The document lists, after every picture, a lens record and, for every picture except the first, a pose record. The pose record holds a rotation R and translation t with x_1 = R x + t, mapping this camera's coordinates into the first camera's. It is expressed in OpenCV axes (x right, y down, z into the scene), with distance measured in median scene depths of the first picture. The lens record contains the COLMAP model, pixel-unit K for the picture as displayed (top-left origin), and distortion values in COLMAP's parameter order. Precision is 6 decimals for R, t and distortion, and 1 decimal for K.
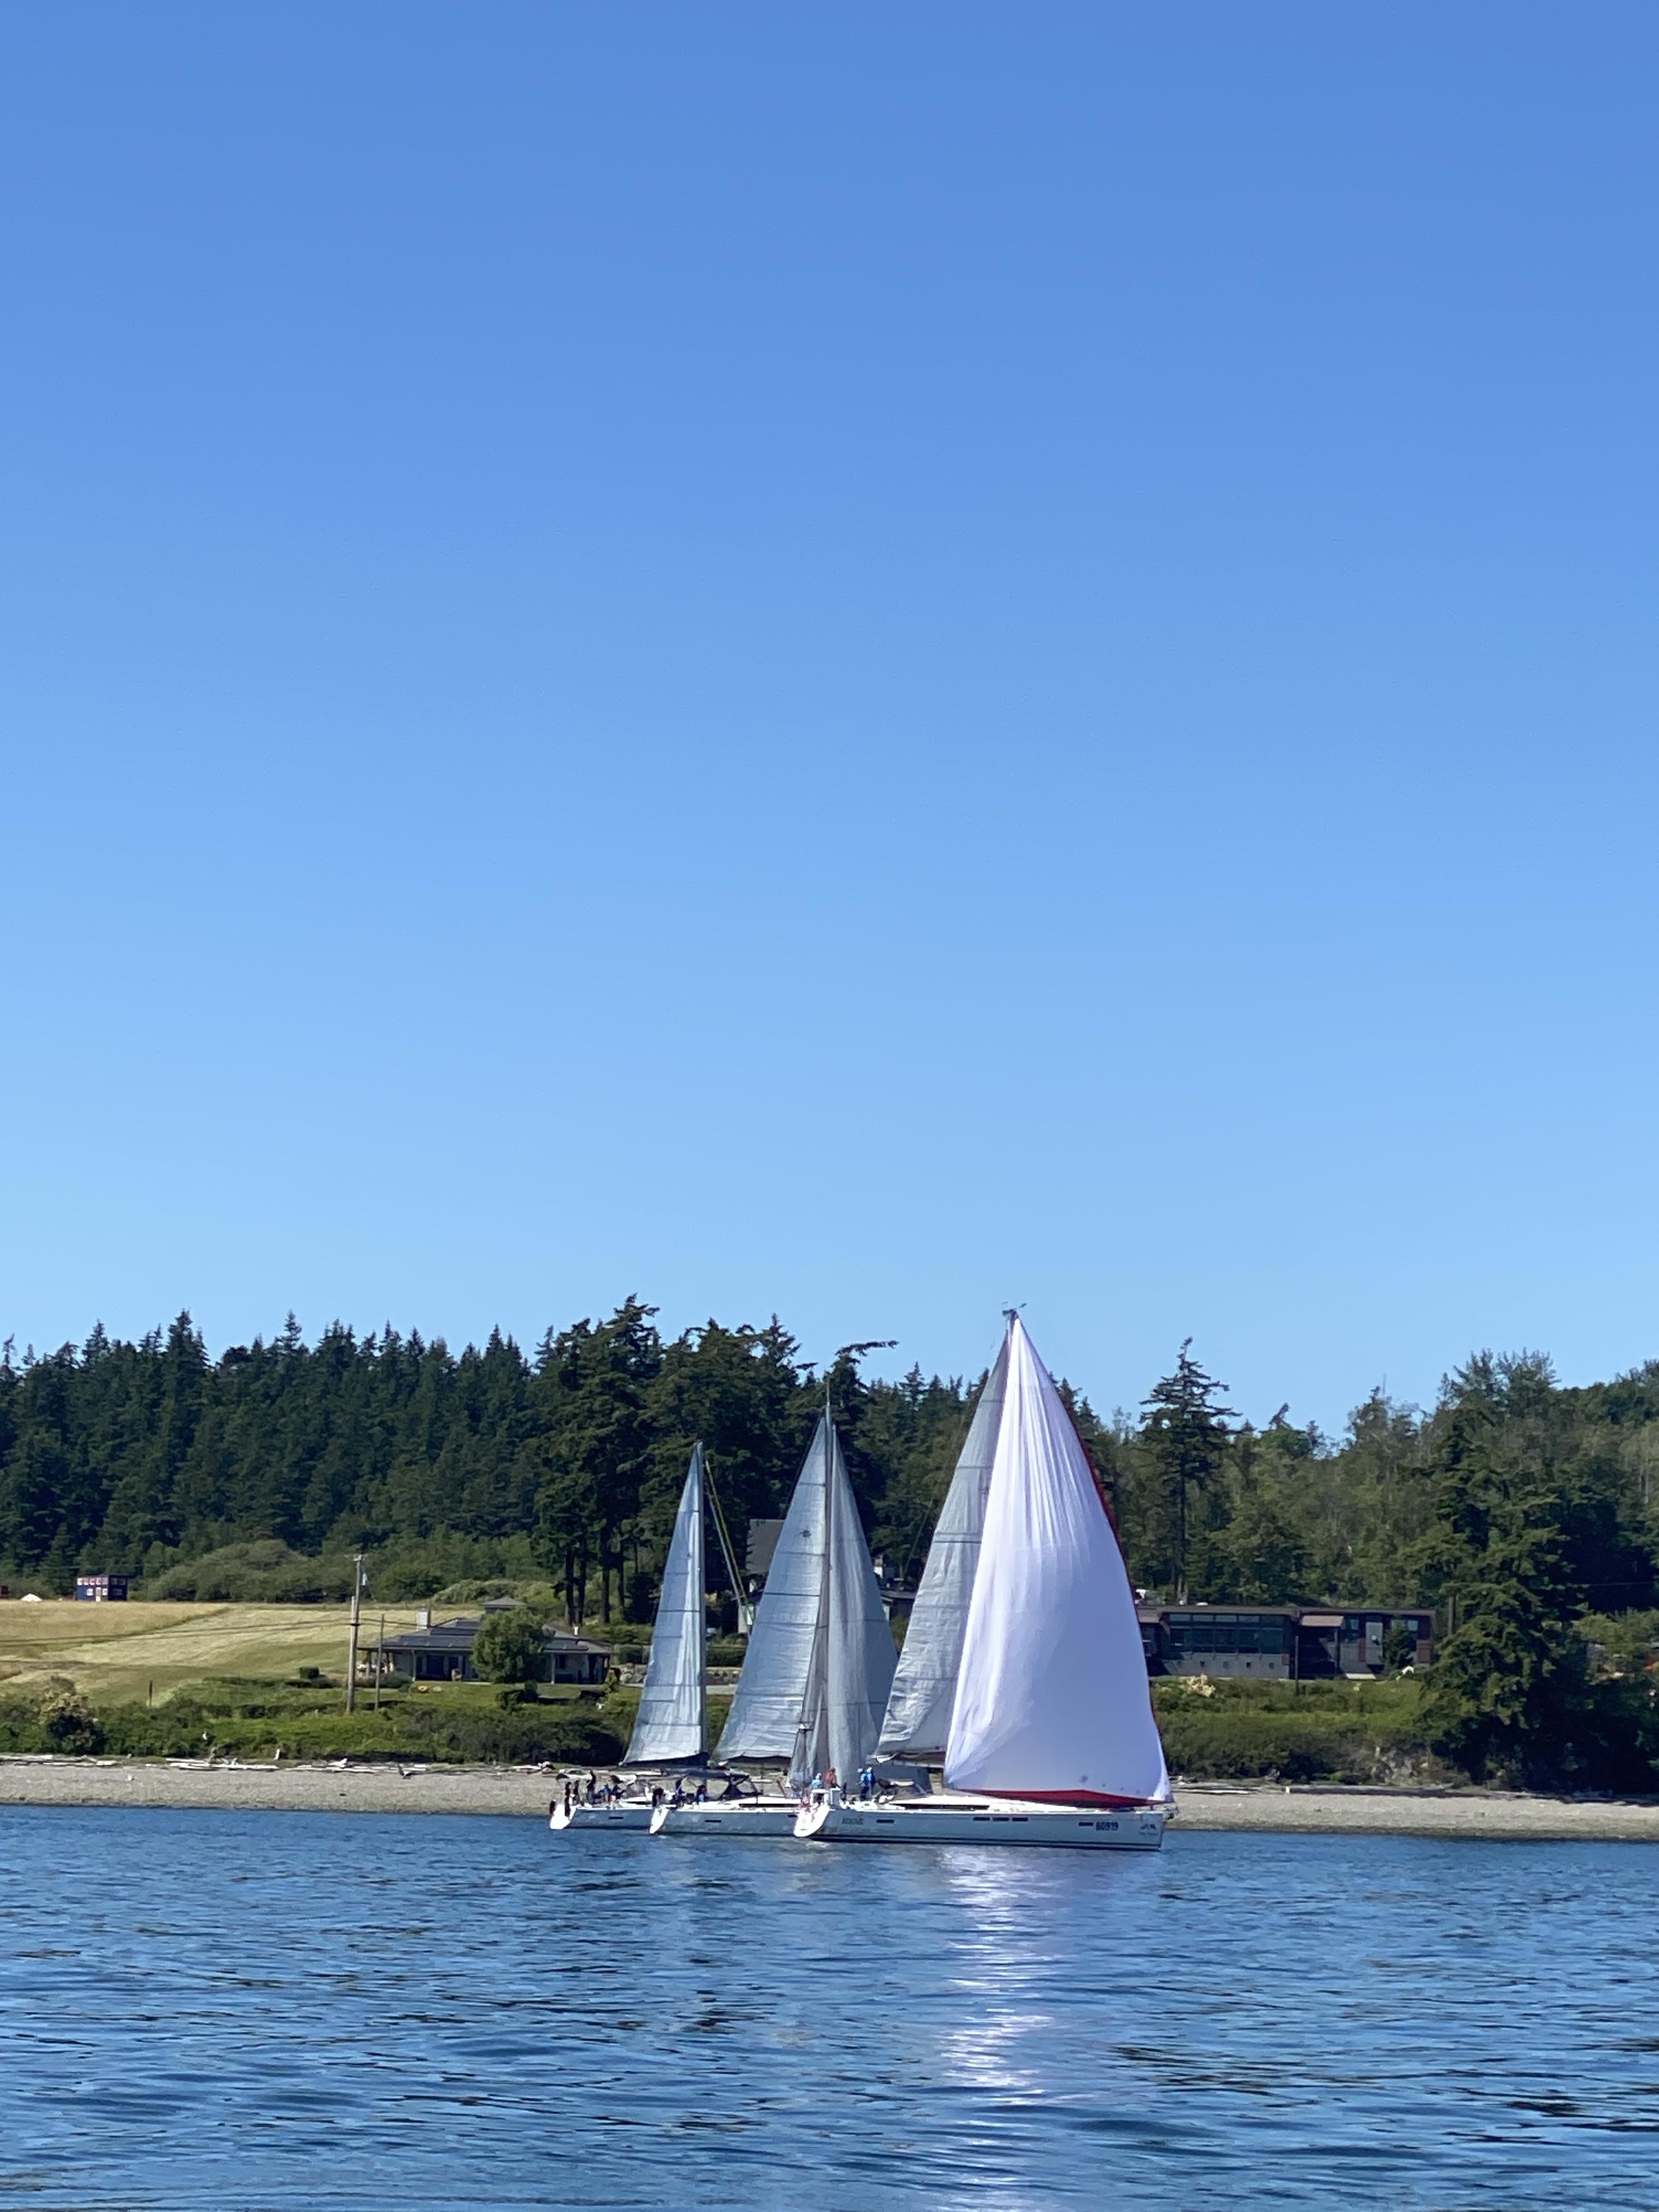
lens RADIAL K [[6695.7, 0, 760.8], [0, 6695.7, 1260.9], [0, 0, 1]] dist [0.032854, 2.364148]
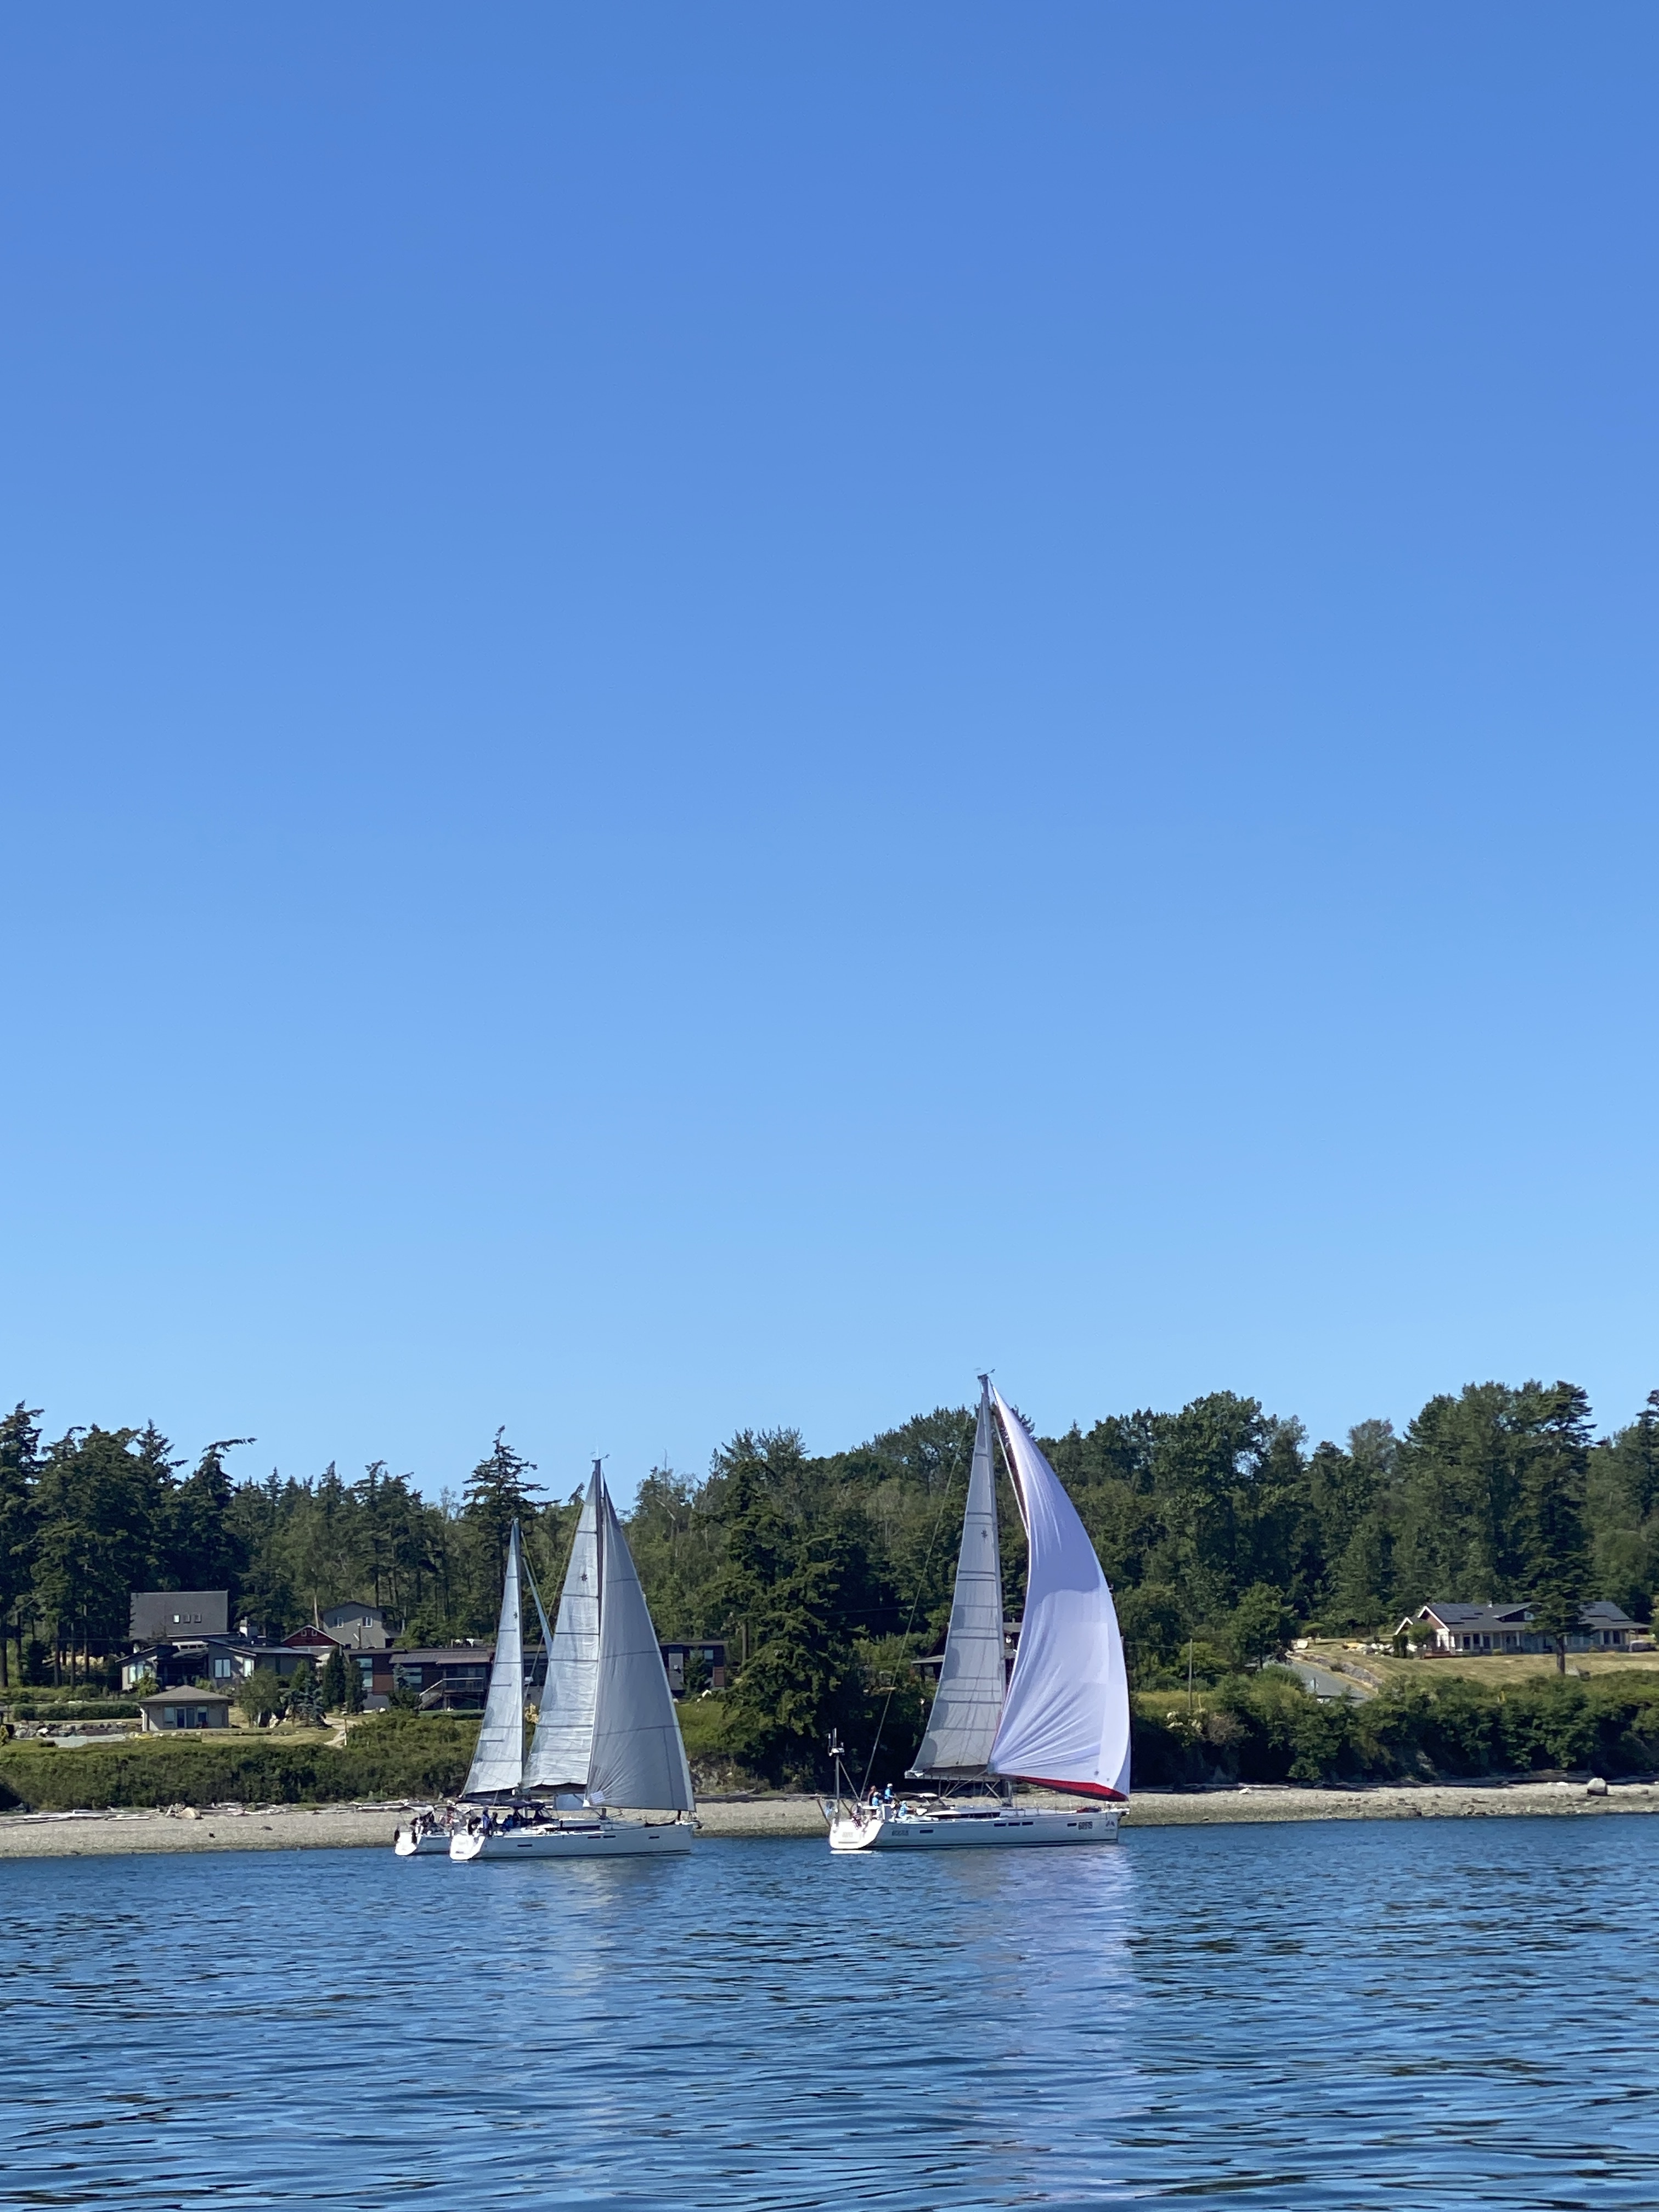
lens RADIAL K [[5032.0, 0, 831.1], [0, 5032.0, 1217.6], [0, 0, 1]] dist [0.141932, 0.131852]
pose [[0.990569, -0.031895, 0.133252, 0.004060], [0.036876, 0.998704, -0.035079, 0.009057], [-0.131961, 0.039662, 0.990461, 0.115516]]
